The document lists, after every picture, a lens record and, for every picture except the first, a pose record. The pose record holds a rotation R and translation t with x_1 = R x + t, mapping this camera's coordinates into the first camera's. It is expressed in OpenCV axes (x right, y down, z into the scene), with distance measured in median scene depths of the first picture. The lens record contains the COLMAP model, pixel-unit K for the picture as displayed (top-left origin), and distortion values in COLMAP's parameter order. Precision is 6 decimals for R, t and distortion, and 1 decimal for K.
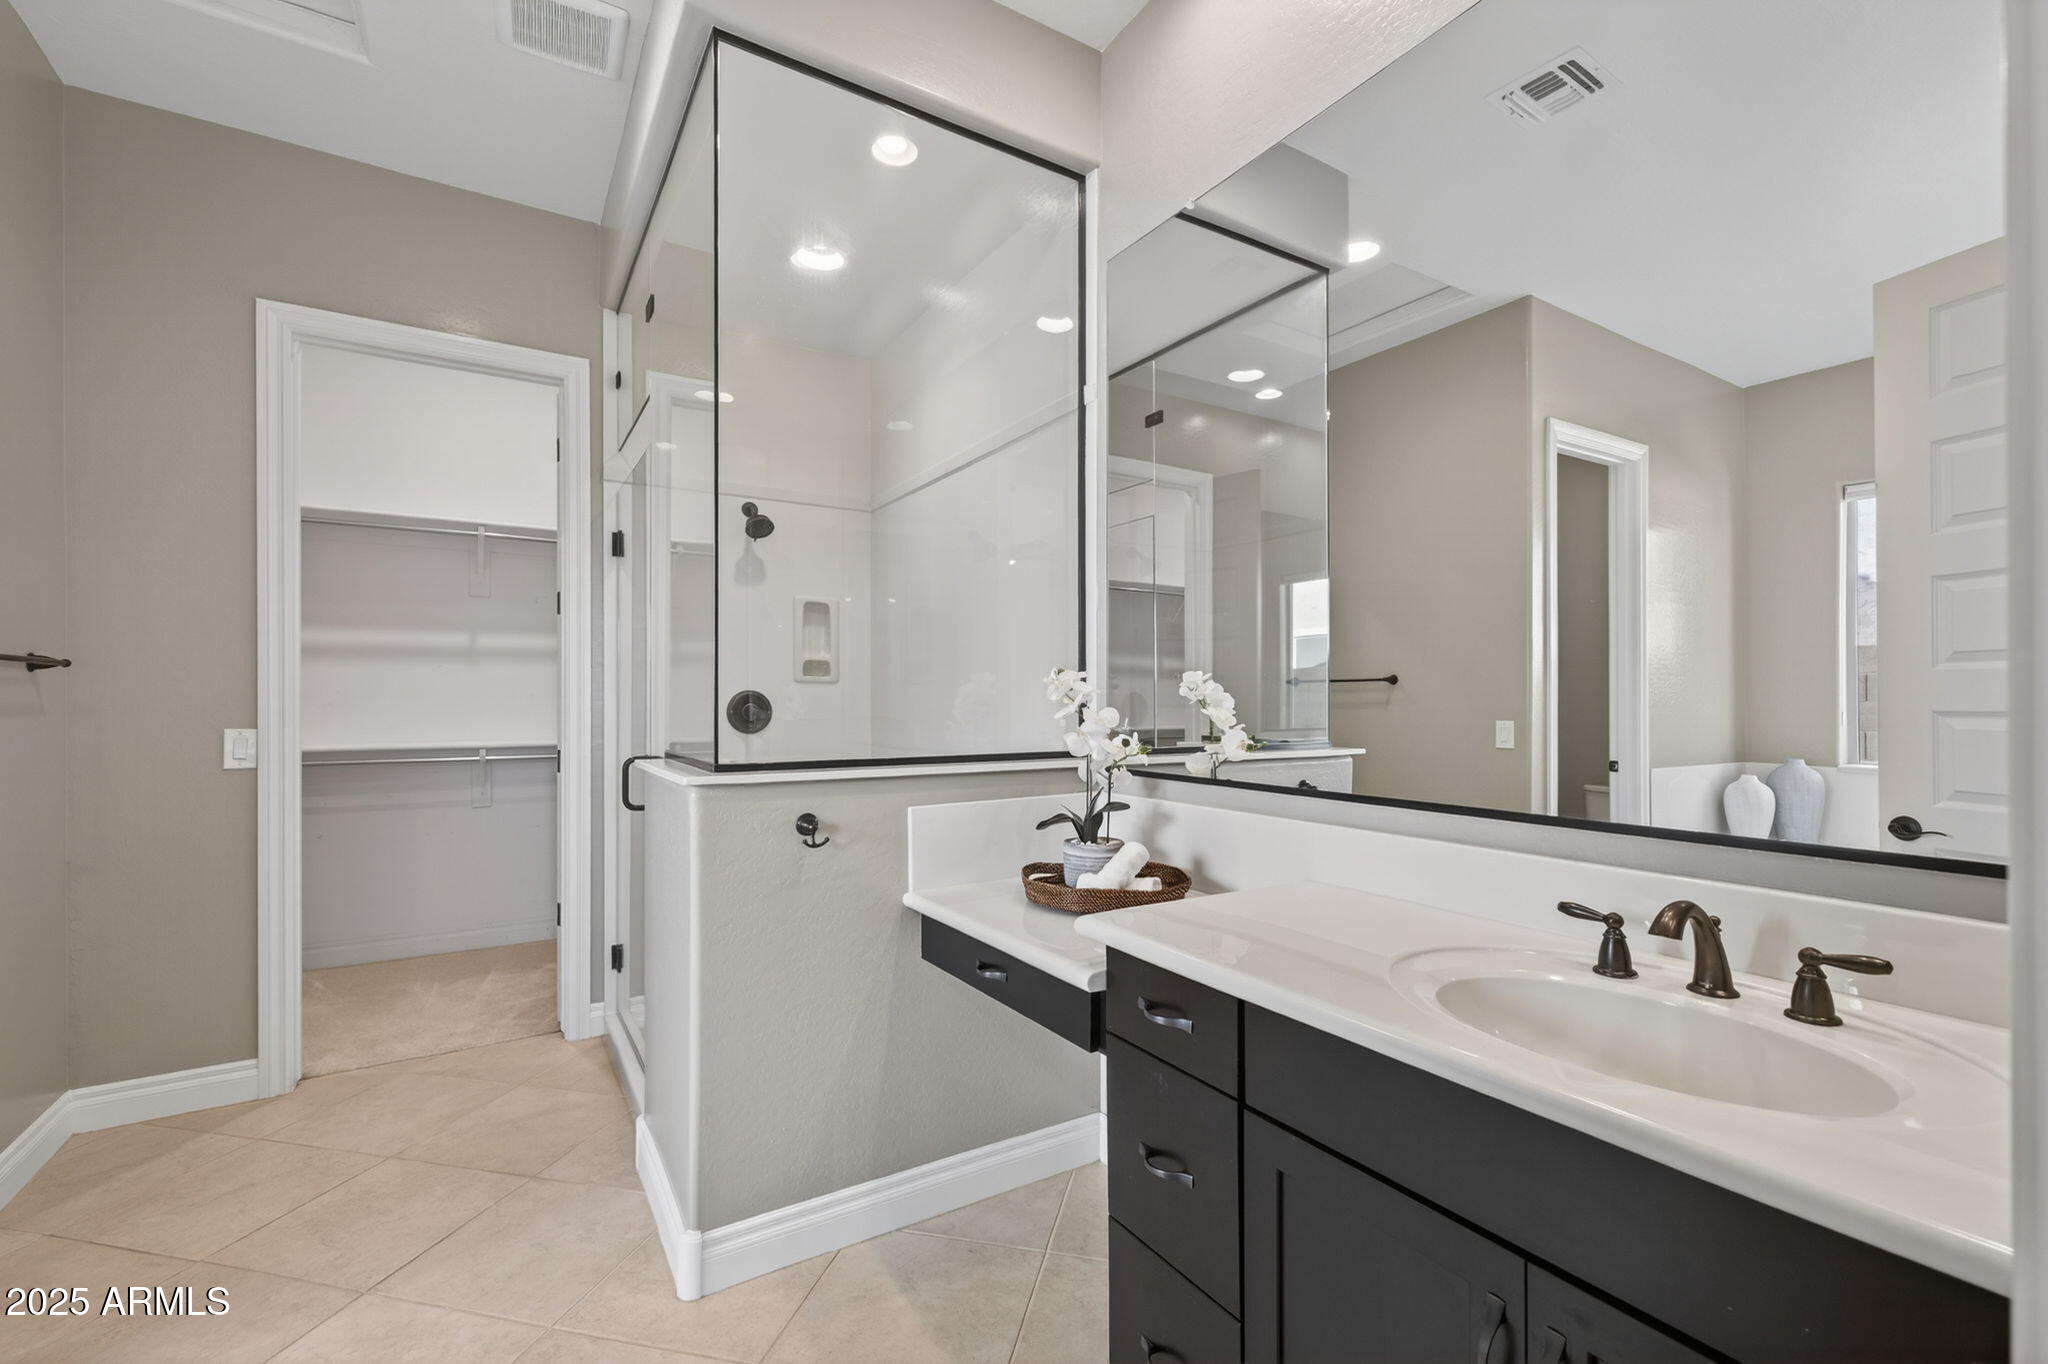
lens RADIAL K [[938.3, 0, 1024.0], [0, 938.3, 682.0], [0, 0, 1]] dist [0.001196, 0.000216]
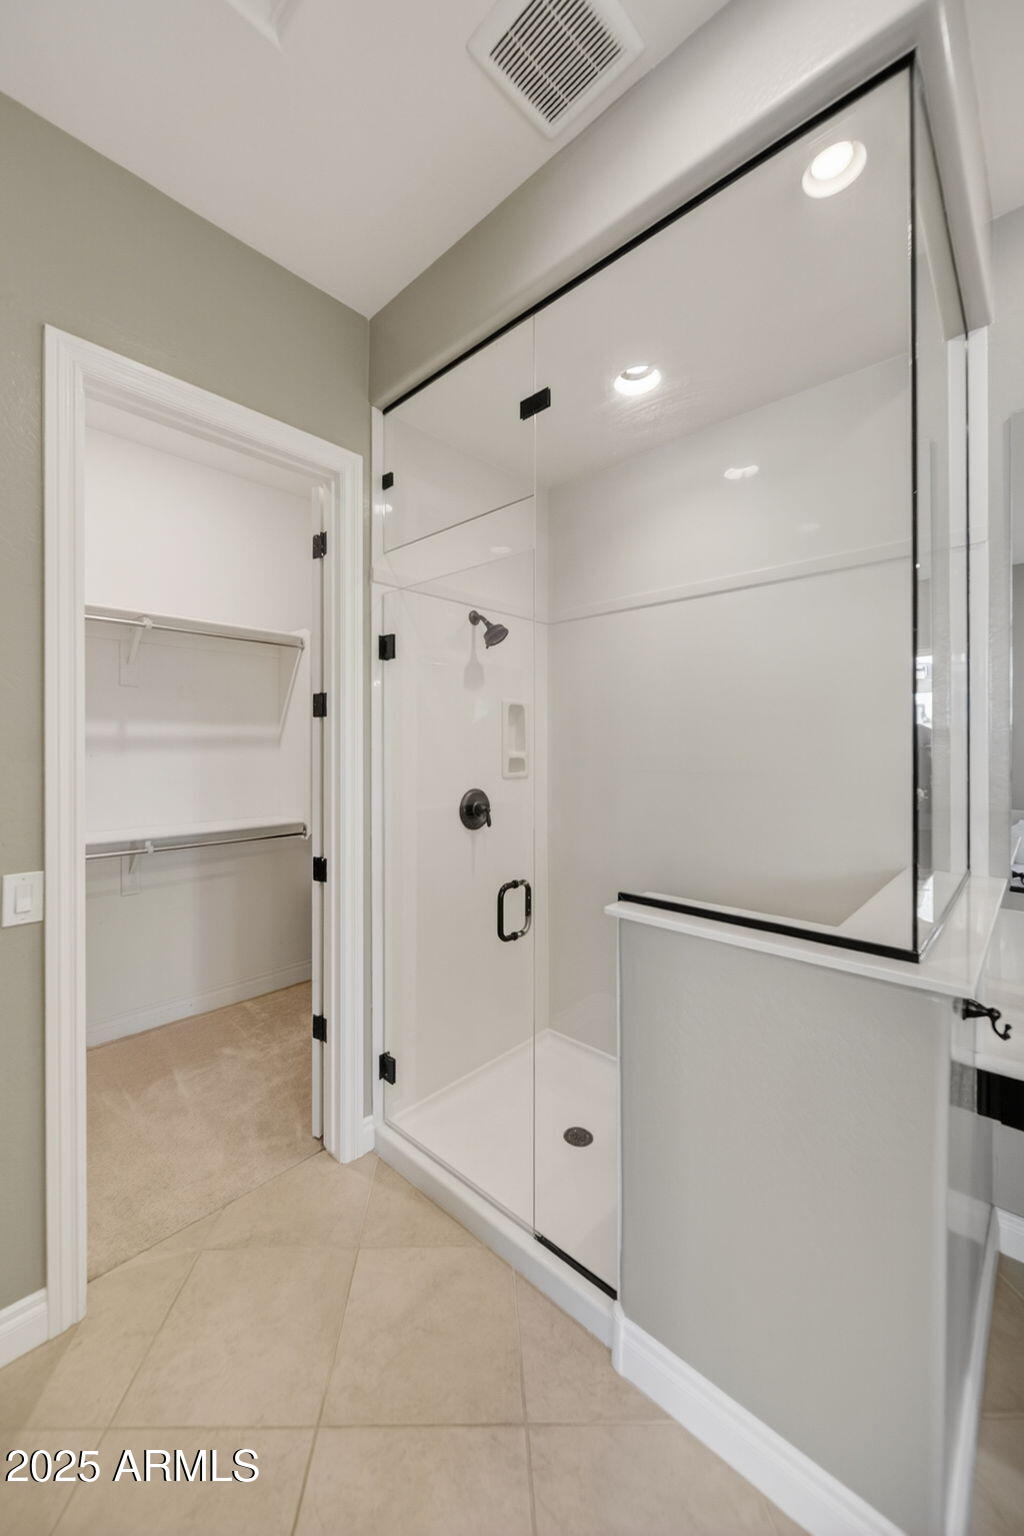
lens RADIAL K [[648.2, 0, 544.8], [0, 648.2, 741.9], [0, 0, 1]] dist [-0.002816, -0.000335]
pose [[0.970274, 0.006924, 0.241909, -0.540085], [-0.007909, 0.999964, 0.003102, -0.063229], [-0.241879, -0.004923, 0.970294, 0.371745]]
